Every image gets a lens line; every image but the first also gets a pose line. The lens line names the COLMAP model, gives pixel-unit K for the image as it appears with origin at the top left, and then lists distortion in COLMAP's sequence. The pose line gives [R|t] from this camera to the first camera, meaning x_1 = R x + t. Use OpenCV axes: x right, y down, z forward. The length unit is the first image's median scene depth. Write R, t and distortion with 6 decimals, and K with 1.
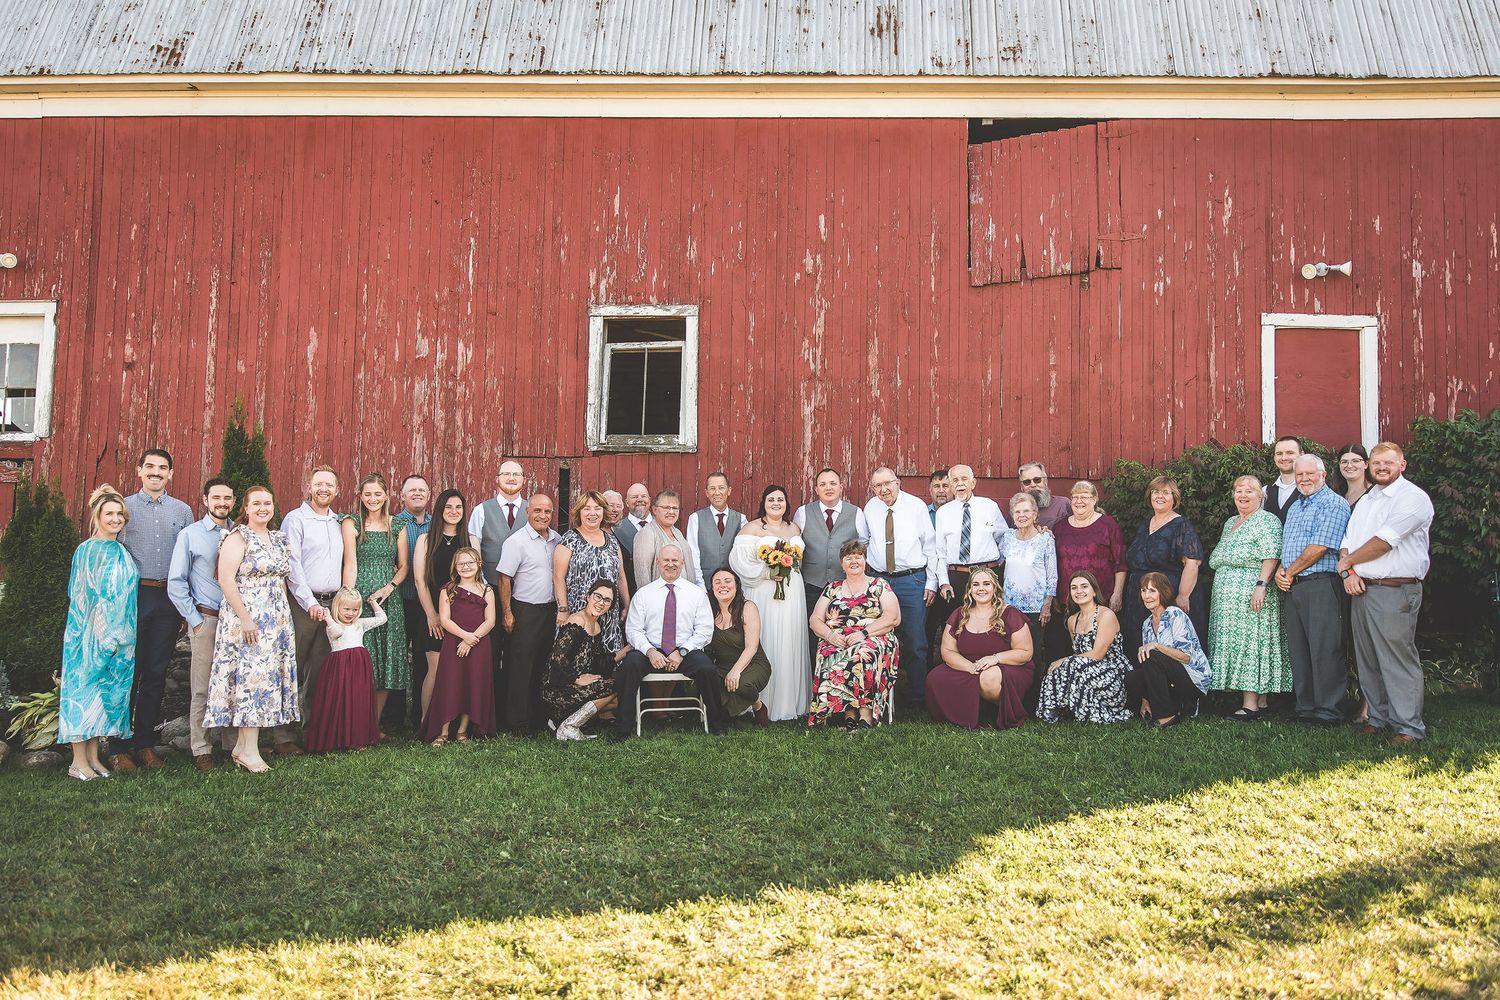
lens RADIAL K [[1196.8, 0, 753.5], [0, 1196.8, 464.3], [0, 0, 1]] dist [0.014688, -0.000316]
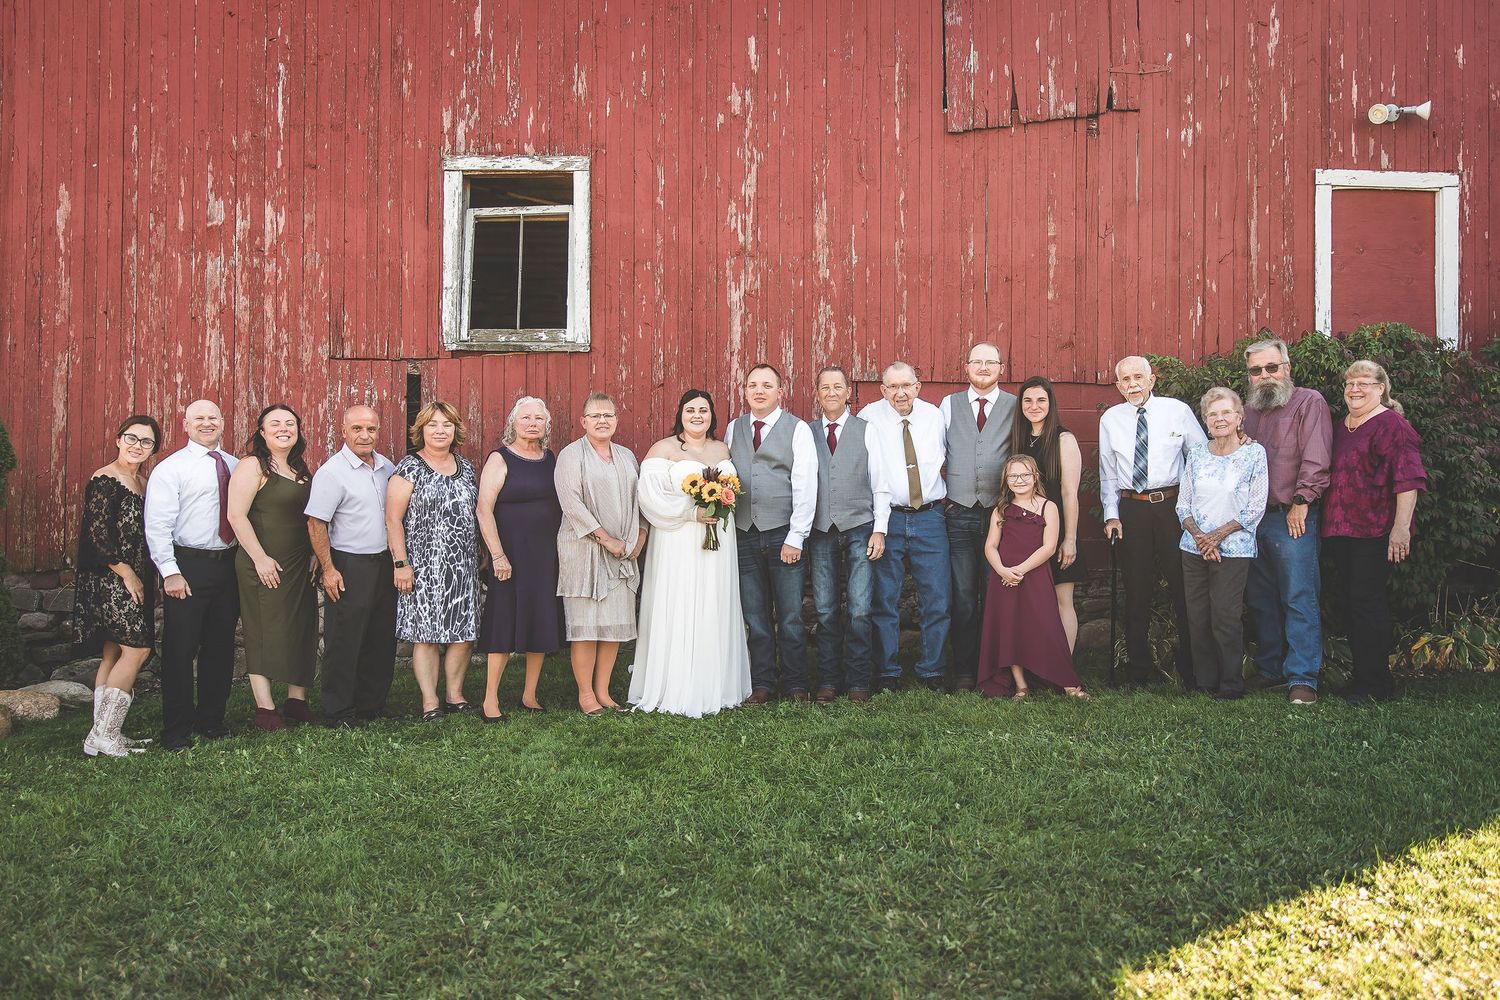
lens RADIAL K [[1196.8, 0, 739.5], [0, 1196.8, 476.0], [0, 0, 1]] dist [0.014688, -0.000316]
pose [[0.997734, -0.010557, 0.066447, -0.004087], [0.006111, 0.997750, 0.066760, 0.018121], [-0.067002, -0.066203, 0.995554, 0.230746]]
